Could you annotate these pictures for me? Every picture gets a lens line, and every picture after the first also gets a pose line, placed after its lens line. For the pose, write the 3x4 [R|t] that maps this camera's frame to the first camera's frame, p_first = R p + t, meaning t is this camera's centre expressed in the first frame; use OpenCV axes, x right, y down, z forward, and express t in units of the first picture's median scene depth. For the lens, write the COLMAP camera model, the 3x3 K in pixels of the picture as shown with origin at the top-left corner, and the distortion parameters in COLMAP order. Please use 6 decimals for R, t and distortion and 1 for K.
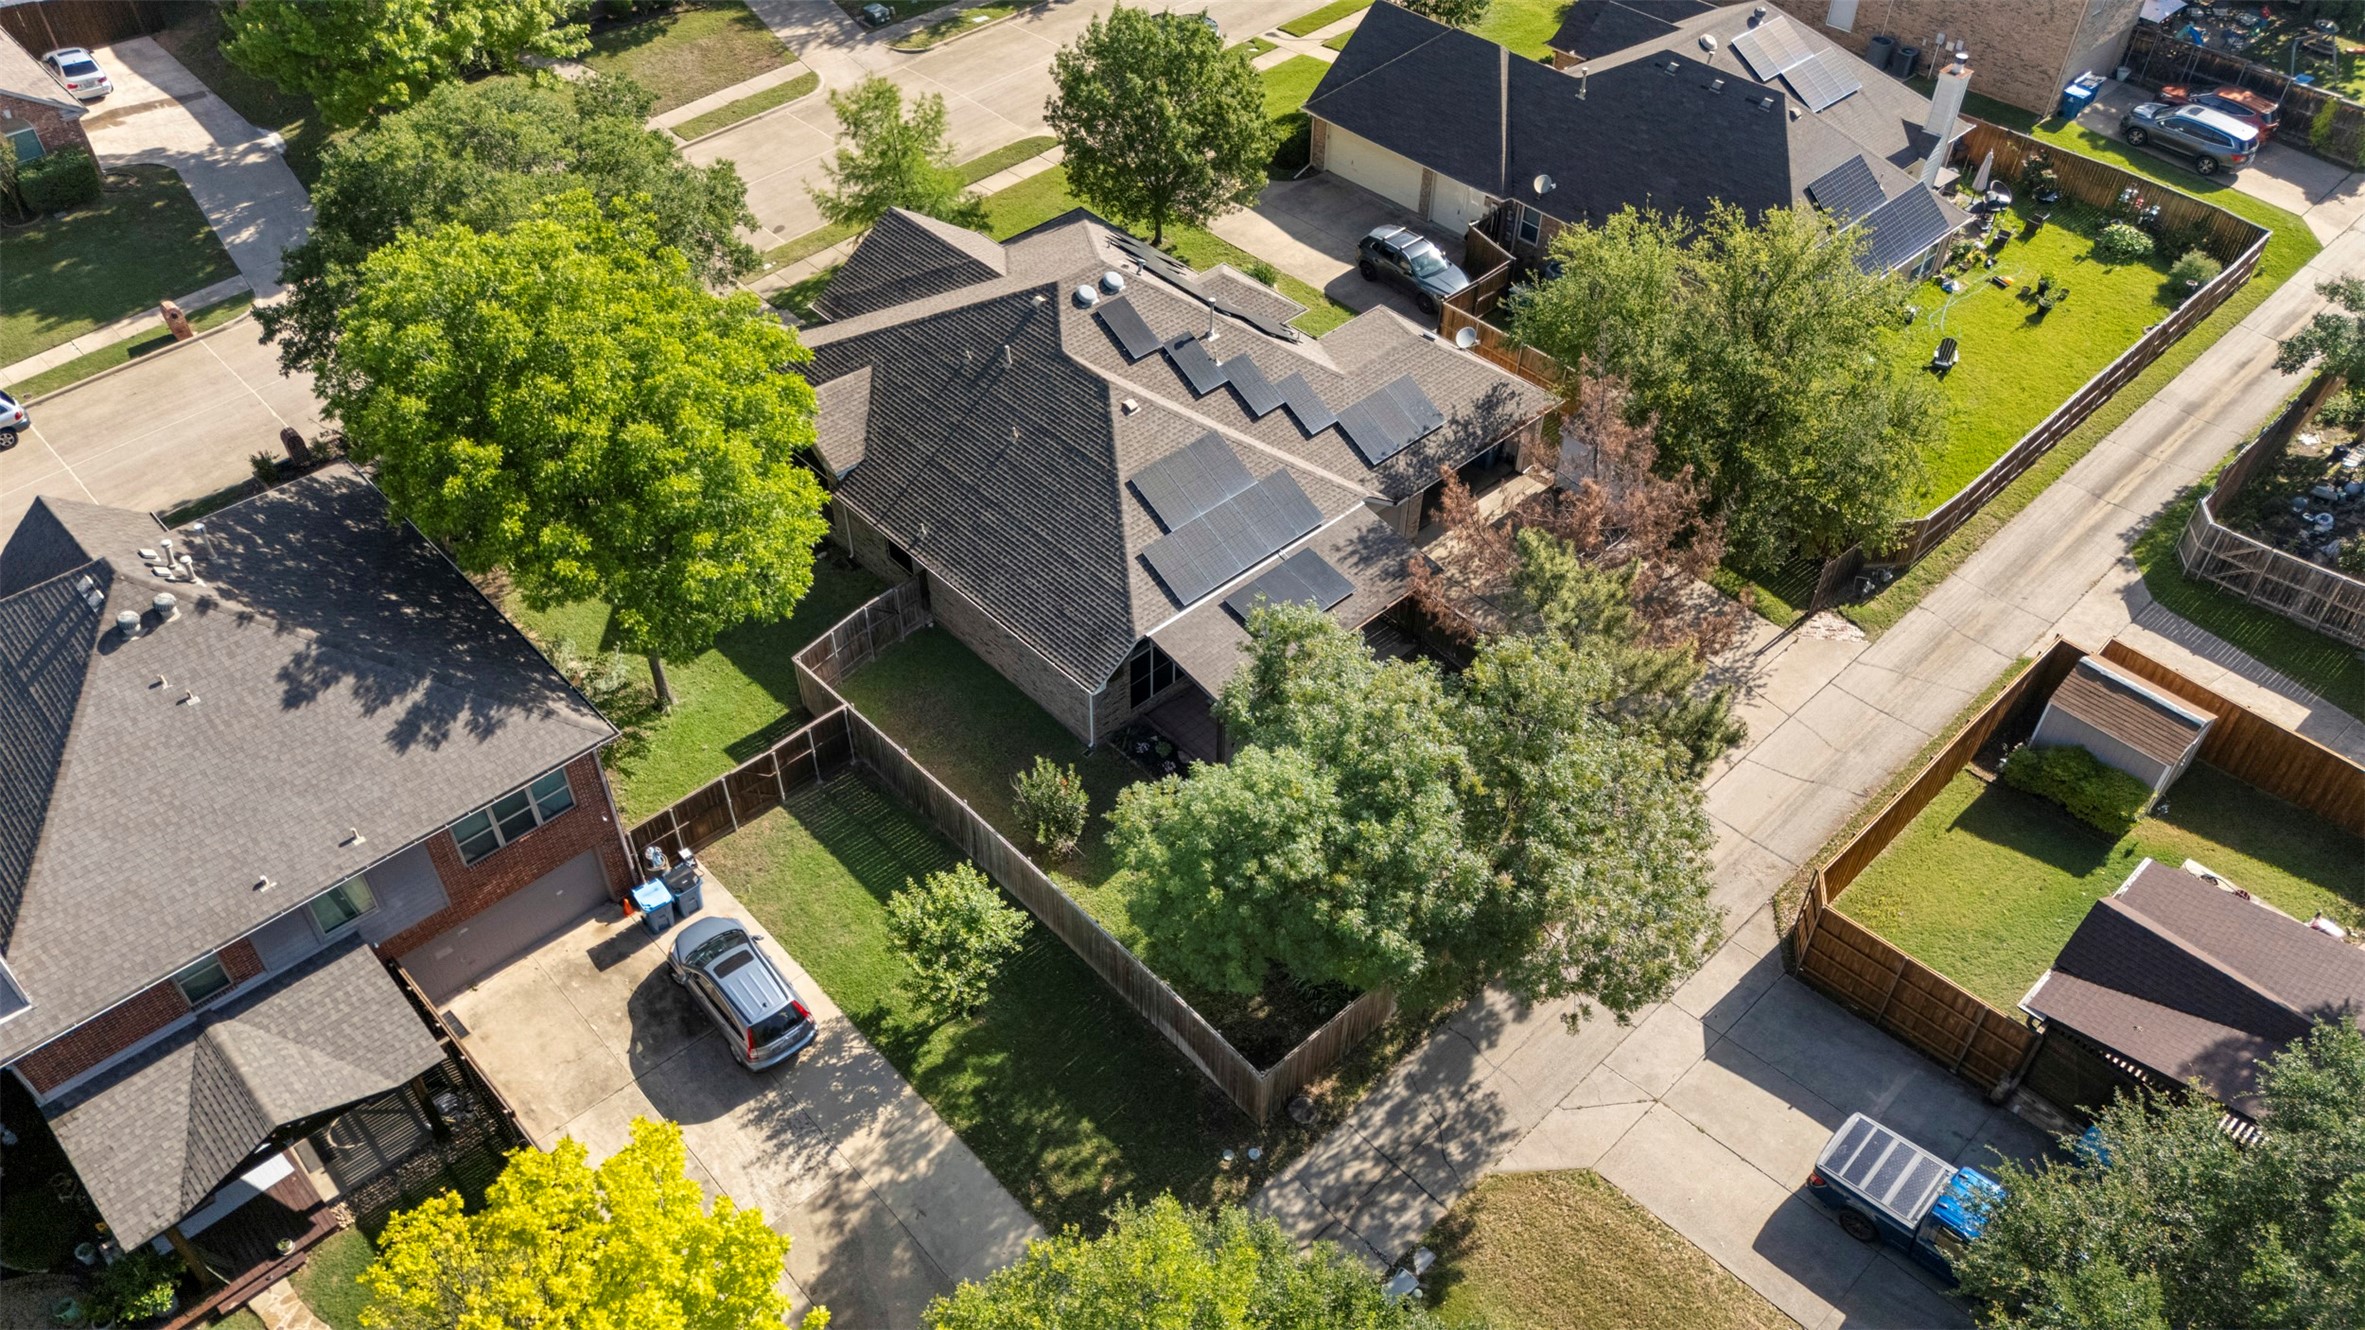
lens RADIAL K [[1839.8, 0, 1191.7], [0, 1839.8, 667.7], [0, 0, 1]] dist [0.009856, -0.007983]
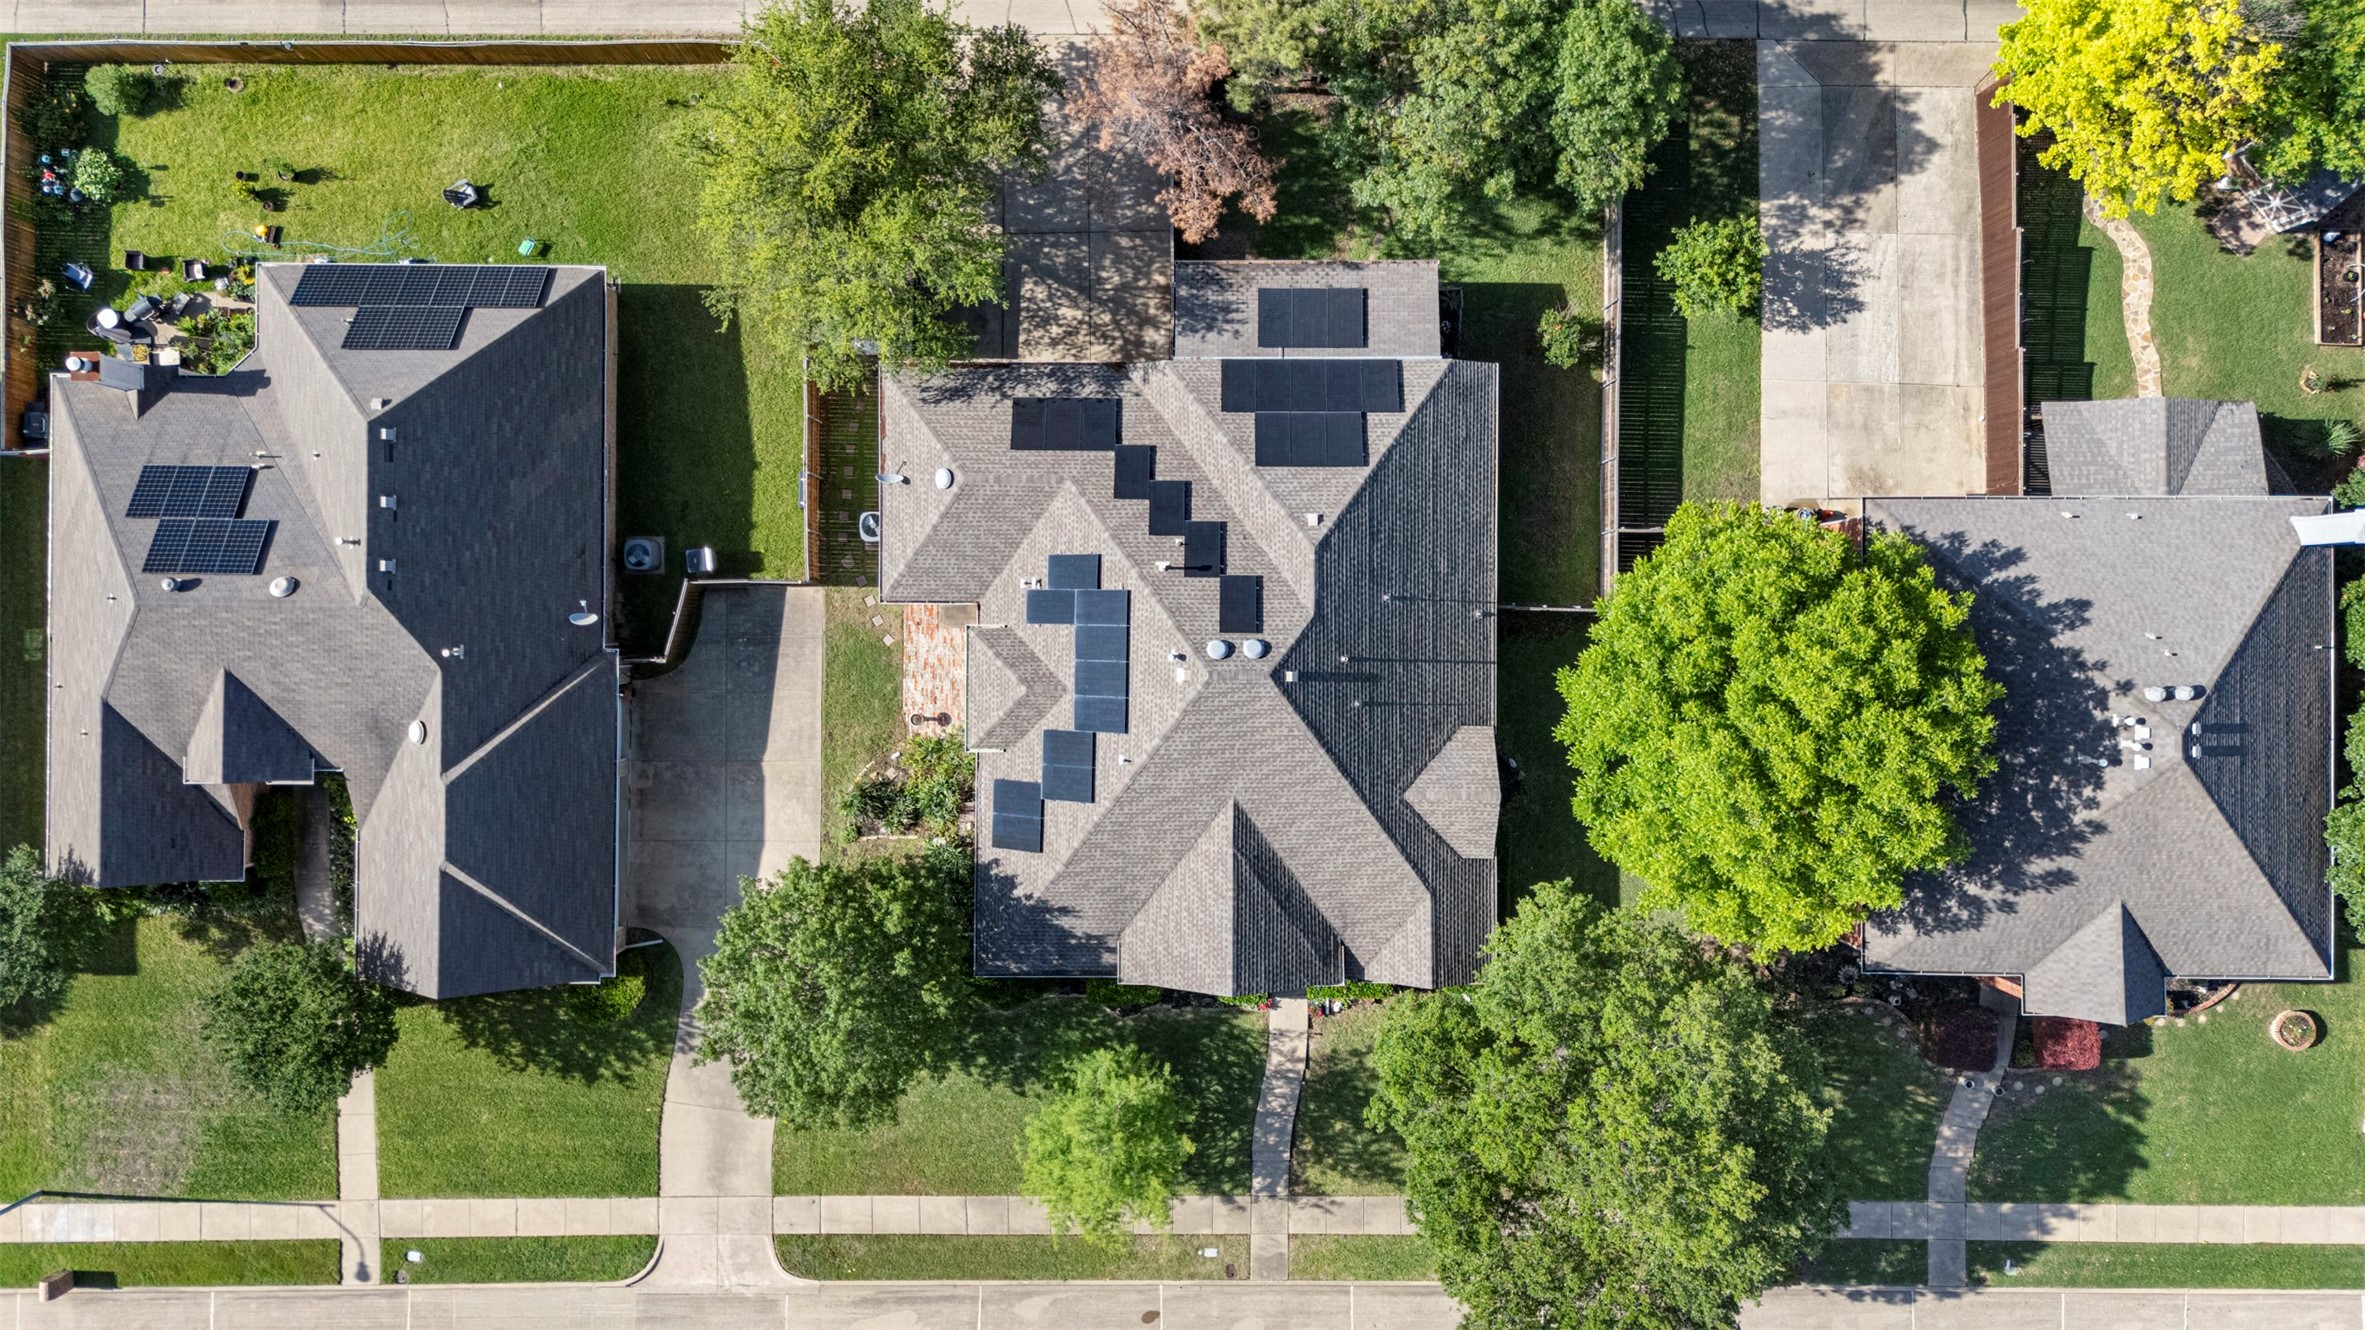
lens RADIAL K [[1839.8, 0, 1106.4], [0, 1839.8, 696.8], [0, 0, 1]] dist [0.009856, -0.007983]
pose [[-0.721585, -0.692218, -0.012203, -0.005717], [0.468646, -0.501350, 0.727337, -1.274561], [-0.509594, 0.519117, 0.686172, 0.461240]]
